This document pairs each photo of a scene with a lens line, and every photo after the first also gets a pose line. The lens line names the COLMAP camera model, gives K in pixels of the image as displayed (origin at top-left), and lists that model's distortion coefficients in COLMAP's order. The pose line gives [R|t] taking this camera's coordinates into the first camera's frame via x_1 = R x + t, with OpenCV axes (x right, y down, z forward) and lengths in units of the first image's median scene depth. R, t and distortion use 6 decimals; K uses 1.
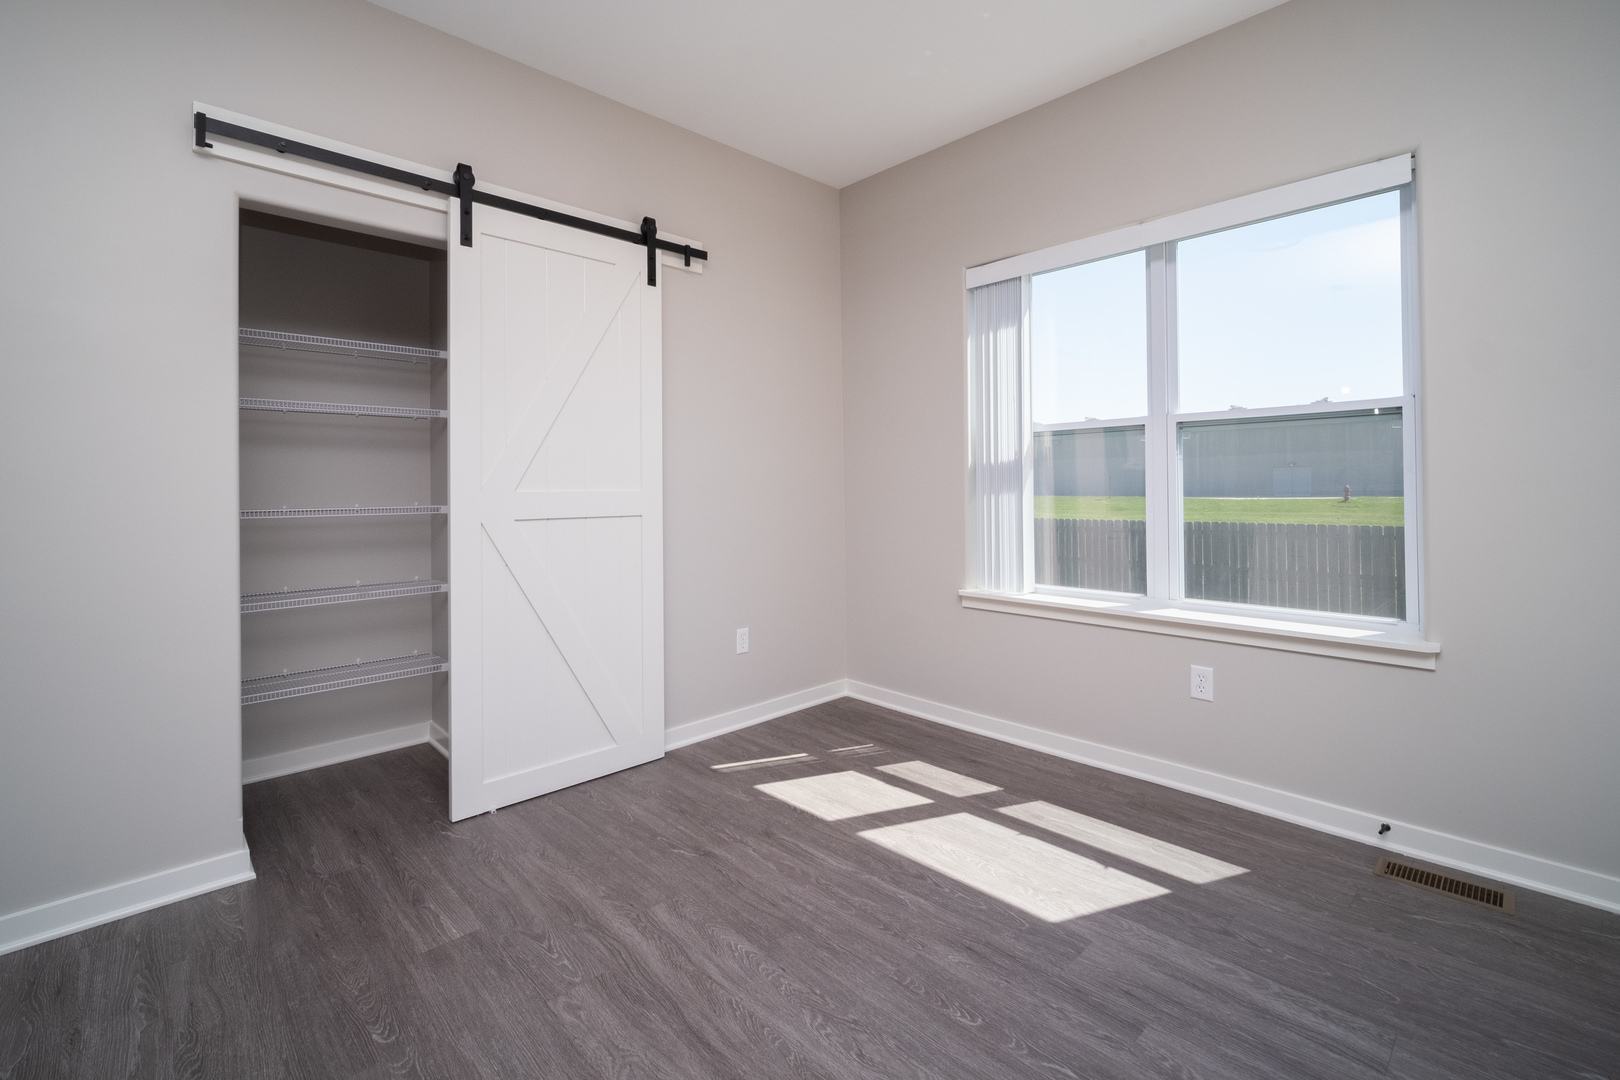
lens RADIAL K [[753.6, 0, 811.3], [0, 753.6, 471.8], [0, 0, 1]] dist [-0.002714, -0.000032]
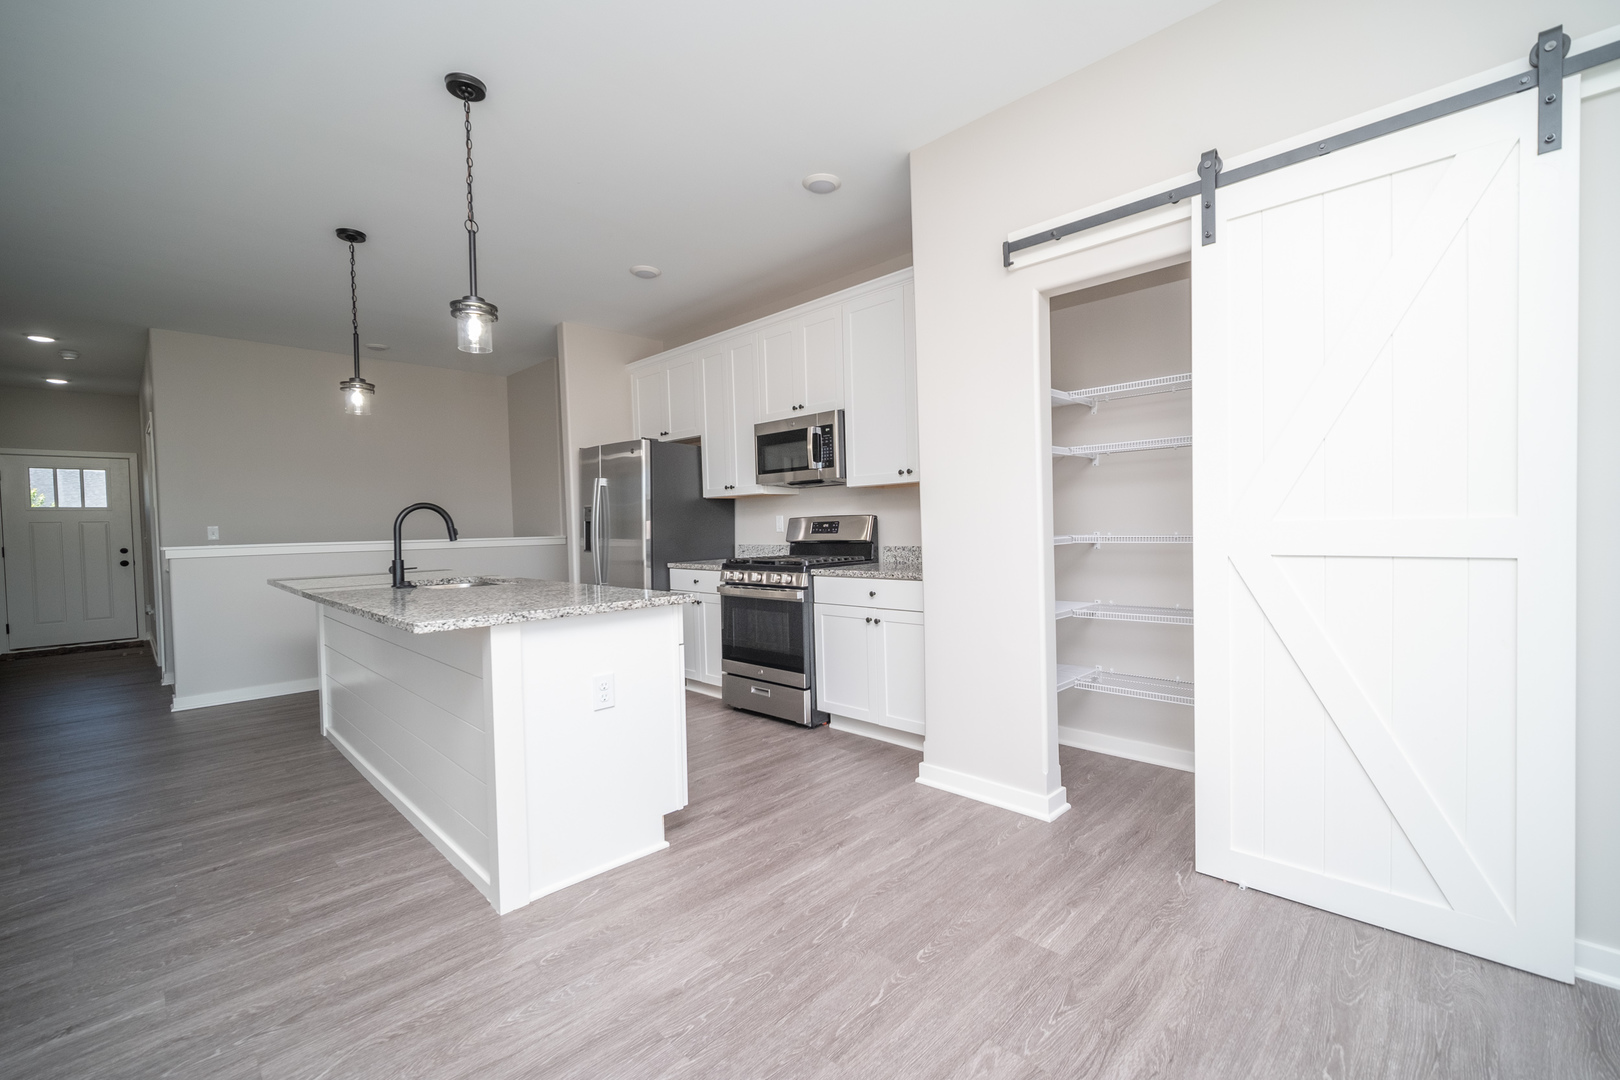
lens RADIAL K [[673.5, 0, 812.4], [0, 673.5, 541.9], [0, 0, 1]] dist [0.004424, -0.000405]
pose [[0.033432, 0.032047, -0.998927, 0.375405], [0.042881, 0.998519, 0.033469, 0.003580], [0.998521, -0.043954, 0.032008, 0.557898]]
